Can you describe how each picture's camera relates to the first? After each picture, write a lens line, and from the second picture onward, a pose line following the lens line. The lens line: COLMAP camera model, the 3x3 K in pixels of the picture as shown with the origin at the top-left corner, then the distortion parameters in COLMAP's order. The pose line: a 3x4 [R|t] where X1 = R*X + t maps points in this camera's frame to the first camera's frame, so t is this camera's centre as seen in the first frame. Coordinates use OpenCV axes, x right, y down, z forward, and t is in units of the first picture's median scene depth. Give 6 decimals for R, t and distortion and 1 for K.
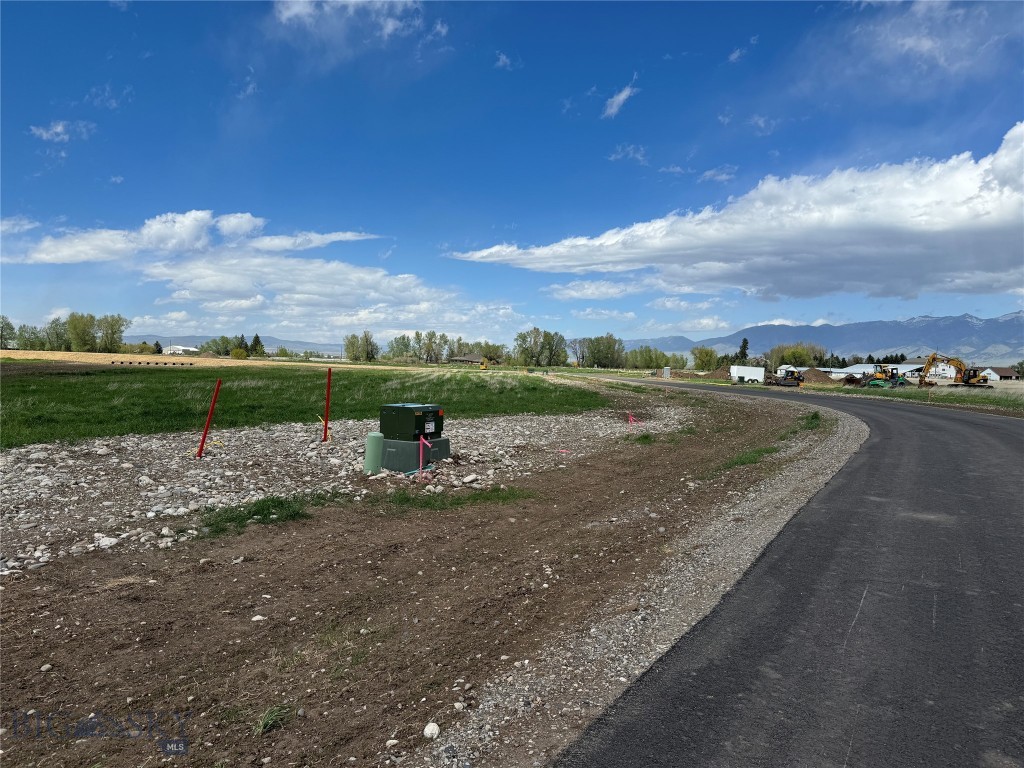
lens RADIAL K [[725.9, 0, 511.7], [0, 725.9, 384.5], [0, 0, 1]] dist [0.000609, 0.000013]
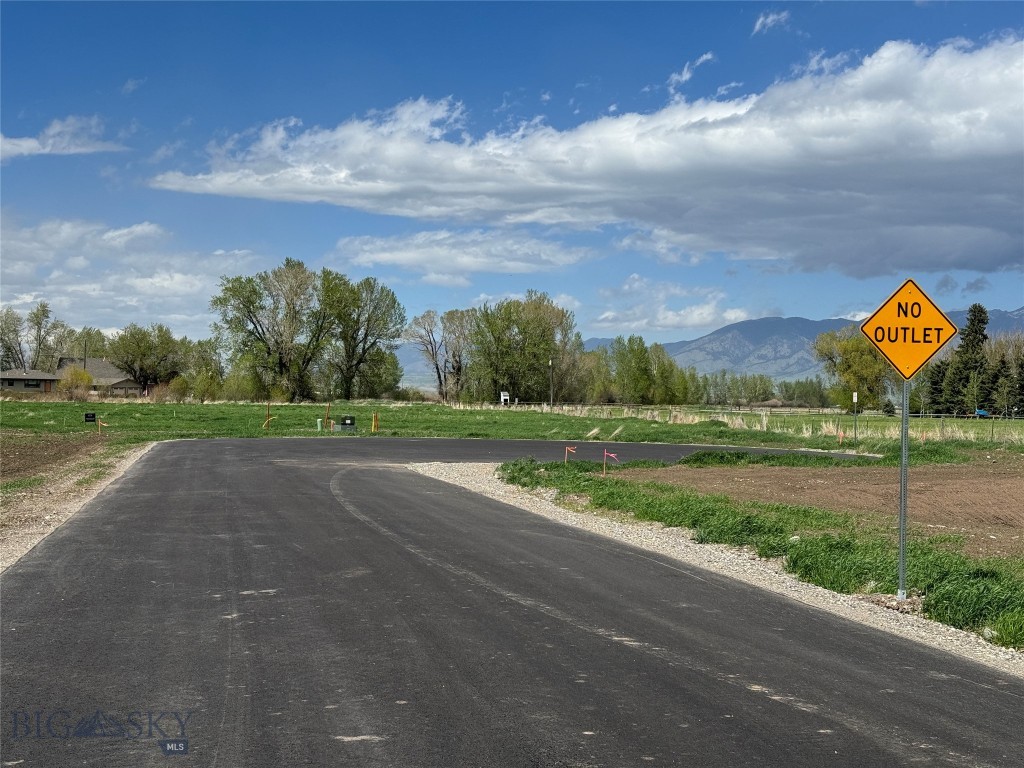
lens RADIAL K [[1618.5, 0, 512.8], [0, 1618.5, 385.4], [0, 0, 1]] dist [0.027656, 0.000000]
pose [[0.987429, -0.014776, 0.157370, 0.018231], [0.020789, 0.999113, -0.036632, -0.006654], [-0.156689, 0.039443, 0.986860, 0.385397]]
